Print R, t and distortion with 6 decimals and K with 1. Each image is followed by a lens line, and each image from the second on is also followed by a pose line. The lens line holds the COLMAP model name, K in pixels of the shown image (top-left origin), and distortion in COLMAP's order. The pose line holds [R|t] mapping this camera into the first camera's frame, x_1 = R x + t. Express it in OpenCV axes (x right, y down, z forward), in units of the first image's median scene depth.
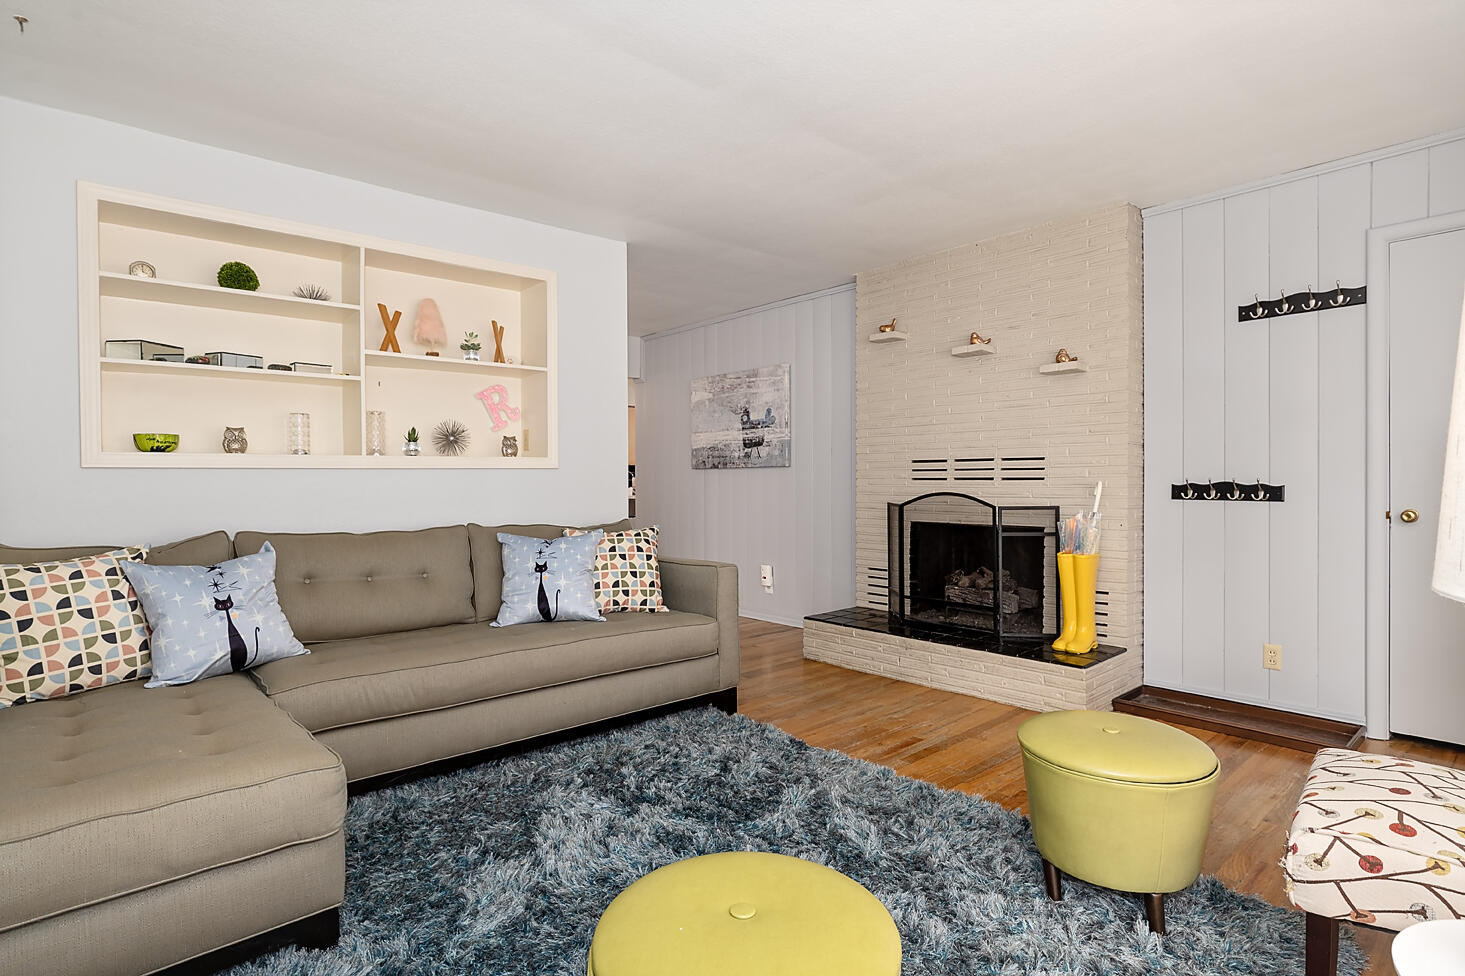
lens RADIAL K [[765.5, 0, 738.9], [0, 765.5, 496.5], [0, 0, 1]] dist [-0.043217, 0.029359]
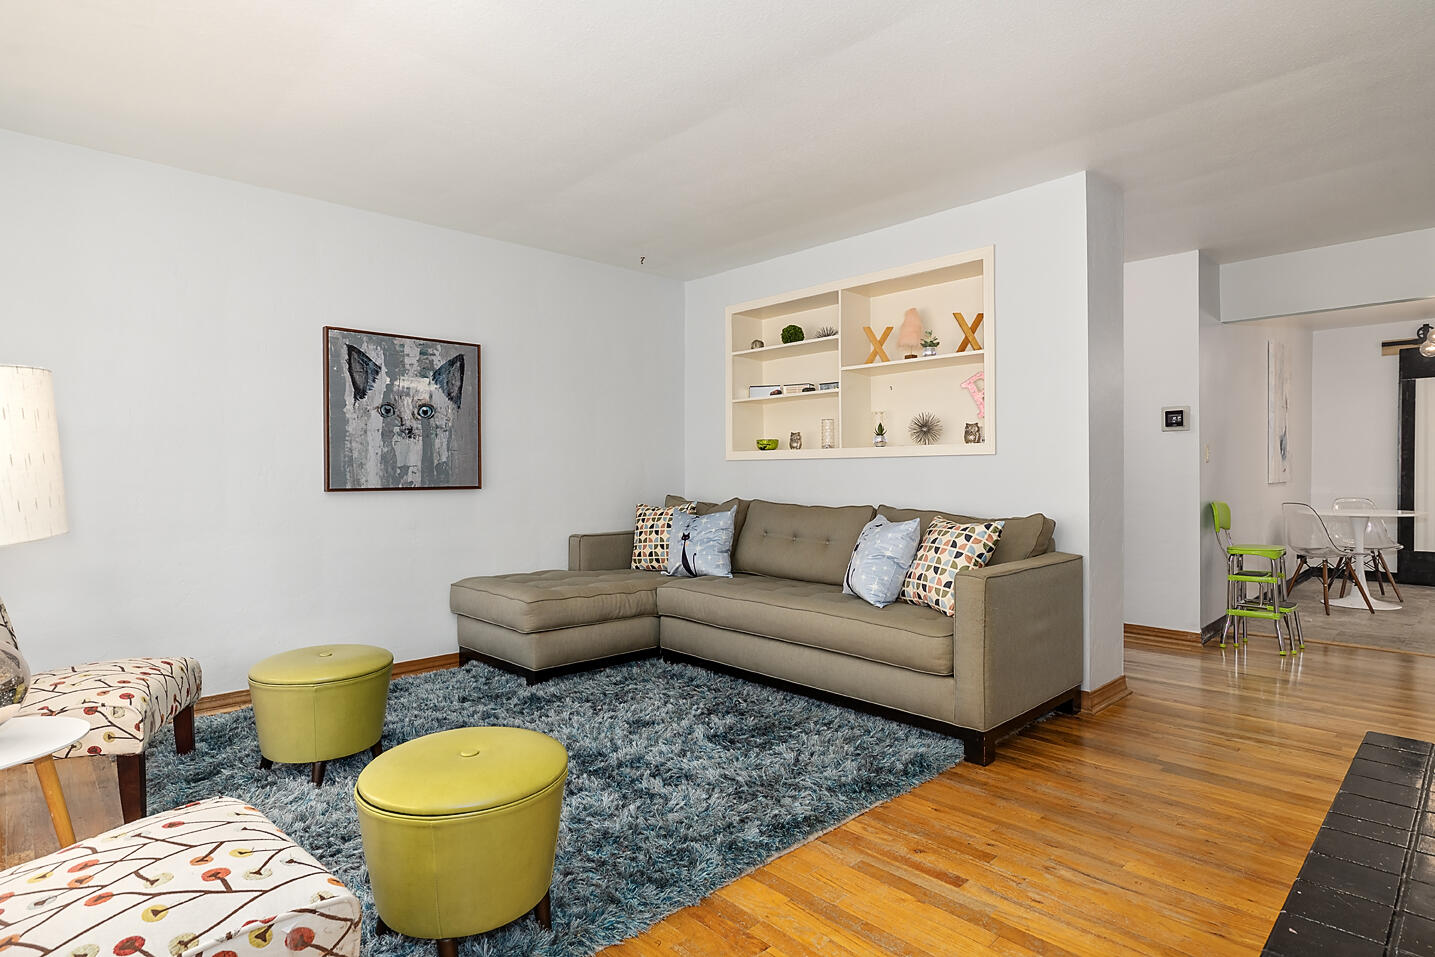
lens RADIAL K [[749.8, 0, 723.8], [0, 749.8, 486.9], [0, 0, 1]] dist [-0.043217, 0.029359]
pose [[0.030443, 0.036683, -0.998863, 0.819022], [-0.009359, 0.999293, 0.036414, -0.032557], [0.999493, 0.008239, 0.030765, 0.770054]]
